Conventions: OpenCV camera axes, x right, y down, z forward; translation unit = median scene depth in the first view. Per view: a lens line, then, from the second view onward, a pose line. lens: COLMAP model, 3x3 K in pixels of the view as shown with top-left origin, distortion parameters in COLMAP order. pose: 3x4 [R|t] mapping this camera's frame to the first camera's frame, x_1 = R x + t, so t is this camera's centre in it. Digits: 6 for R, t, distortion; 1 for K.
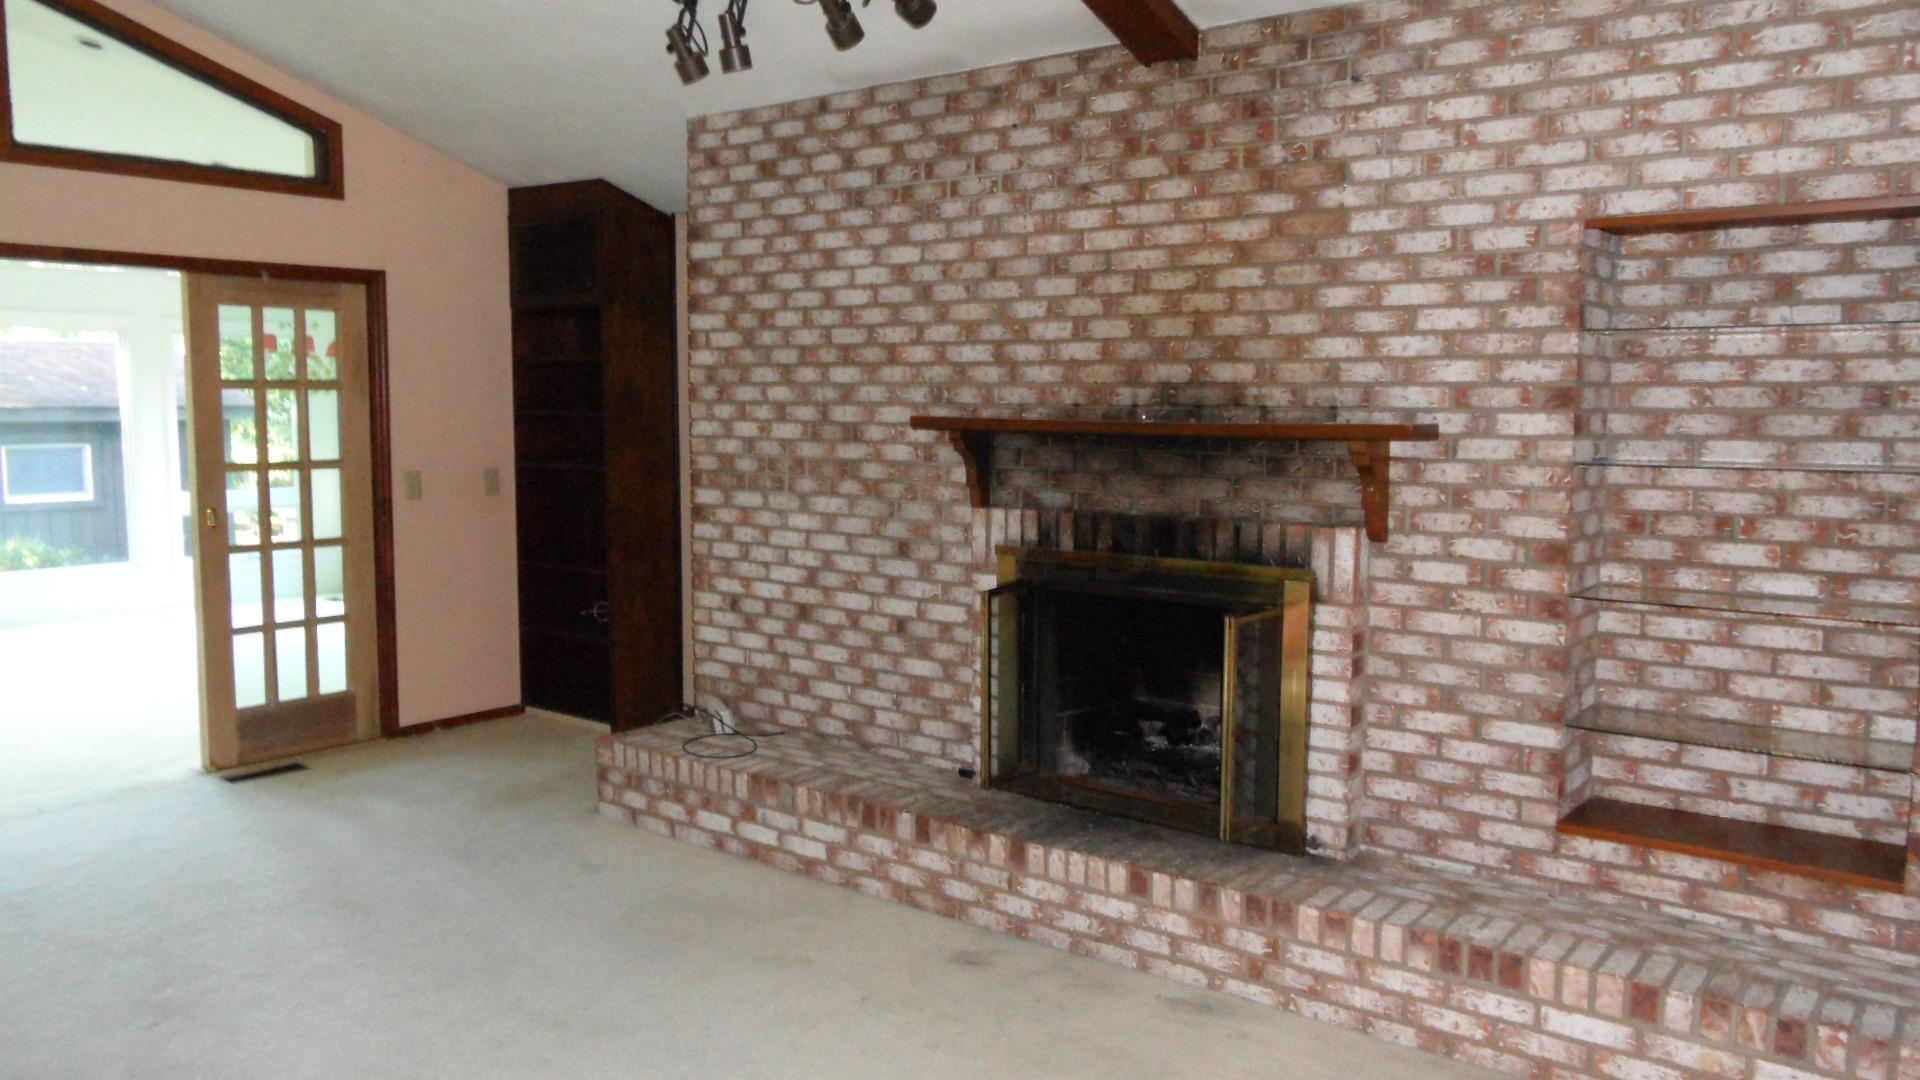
lens RADIAL K [[1412.6, 0, 965.3], [0, 1412.6, 532.7], [0, 0, 1]] dist [-0.025890, 0.026803]
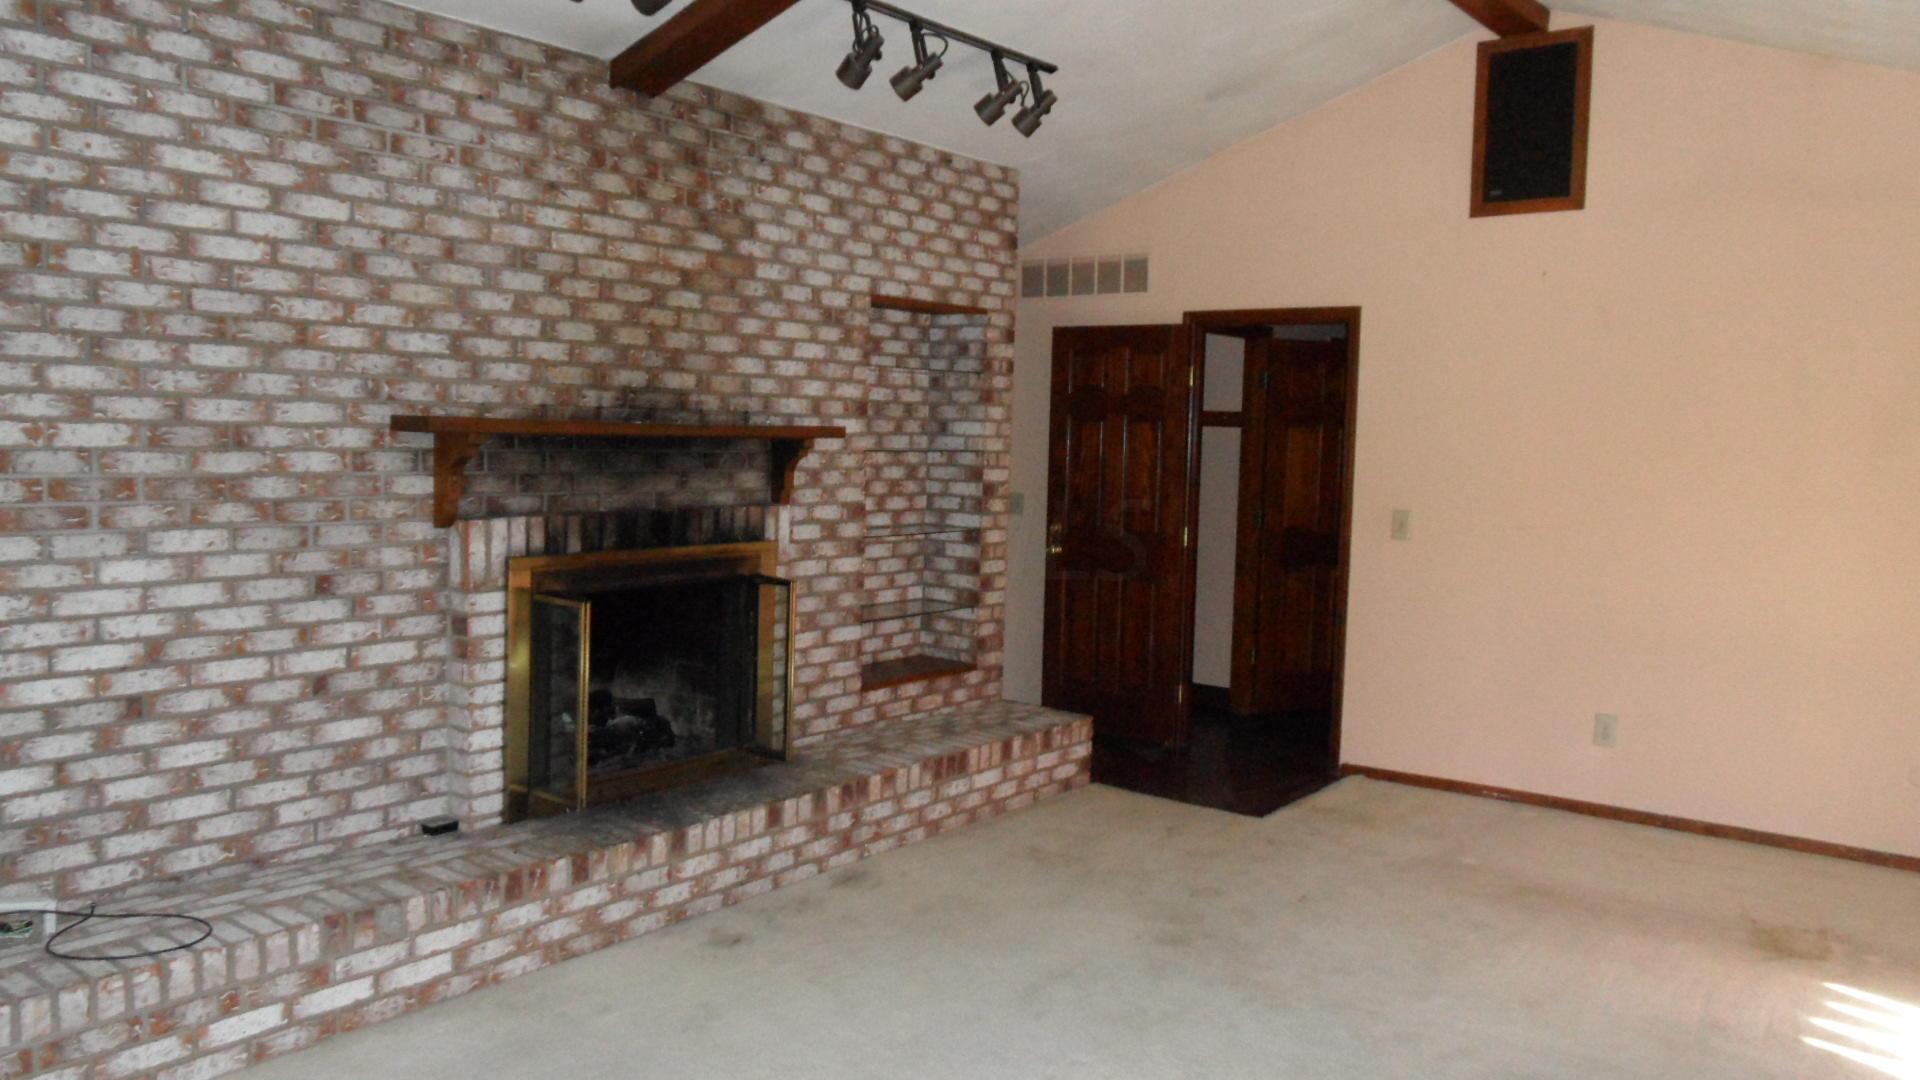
lens RADIAL K [[1412.6, 0, 965.3], [0, 1412.6, 532.7], [0, 0, 1]] dist [-0.025890, 0.026803]
pose [[0.011088, -0.082533, 0.996527, -0.900149], [0.064645, 0.994562, 0.081651, -0.064317], [-0.997847, 0.063515, 0.016363, 0.701091]]
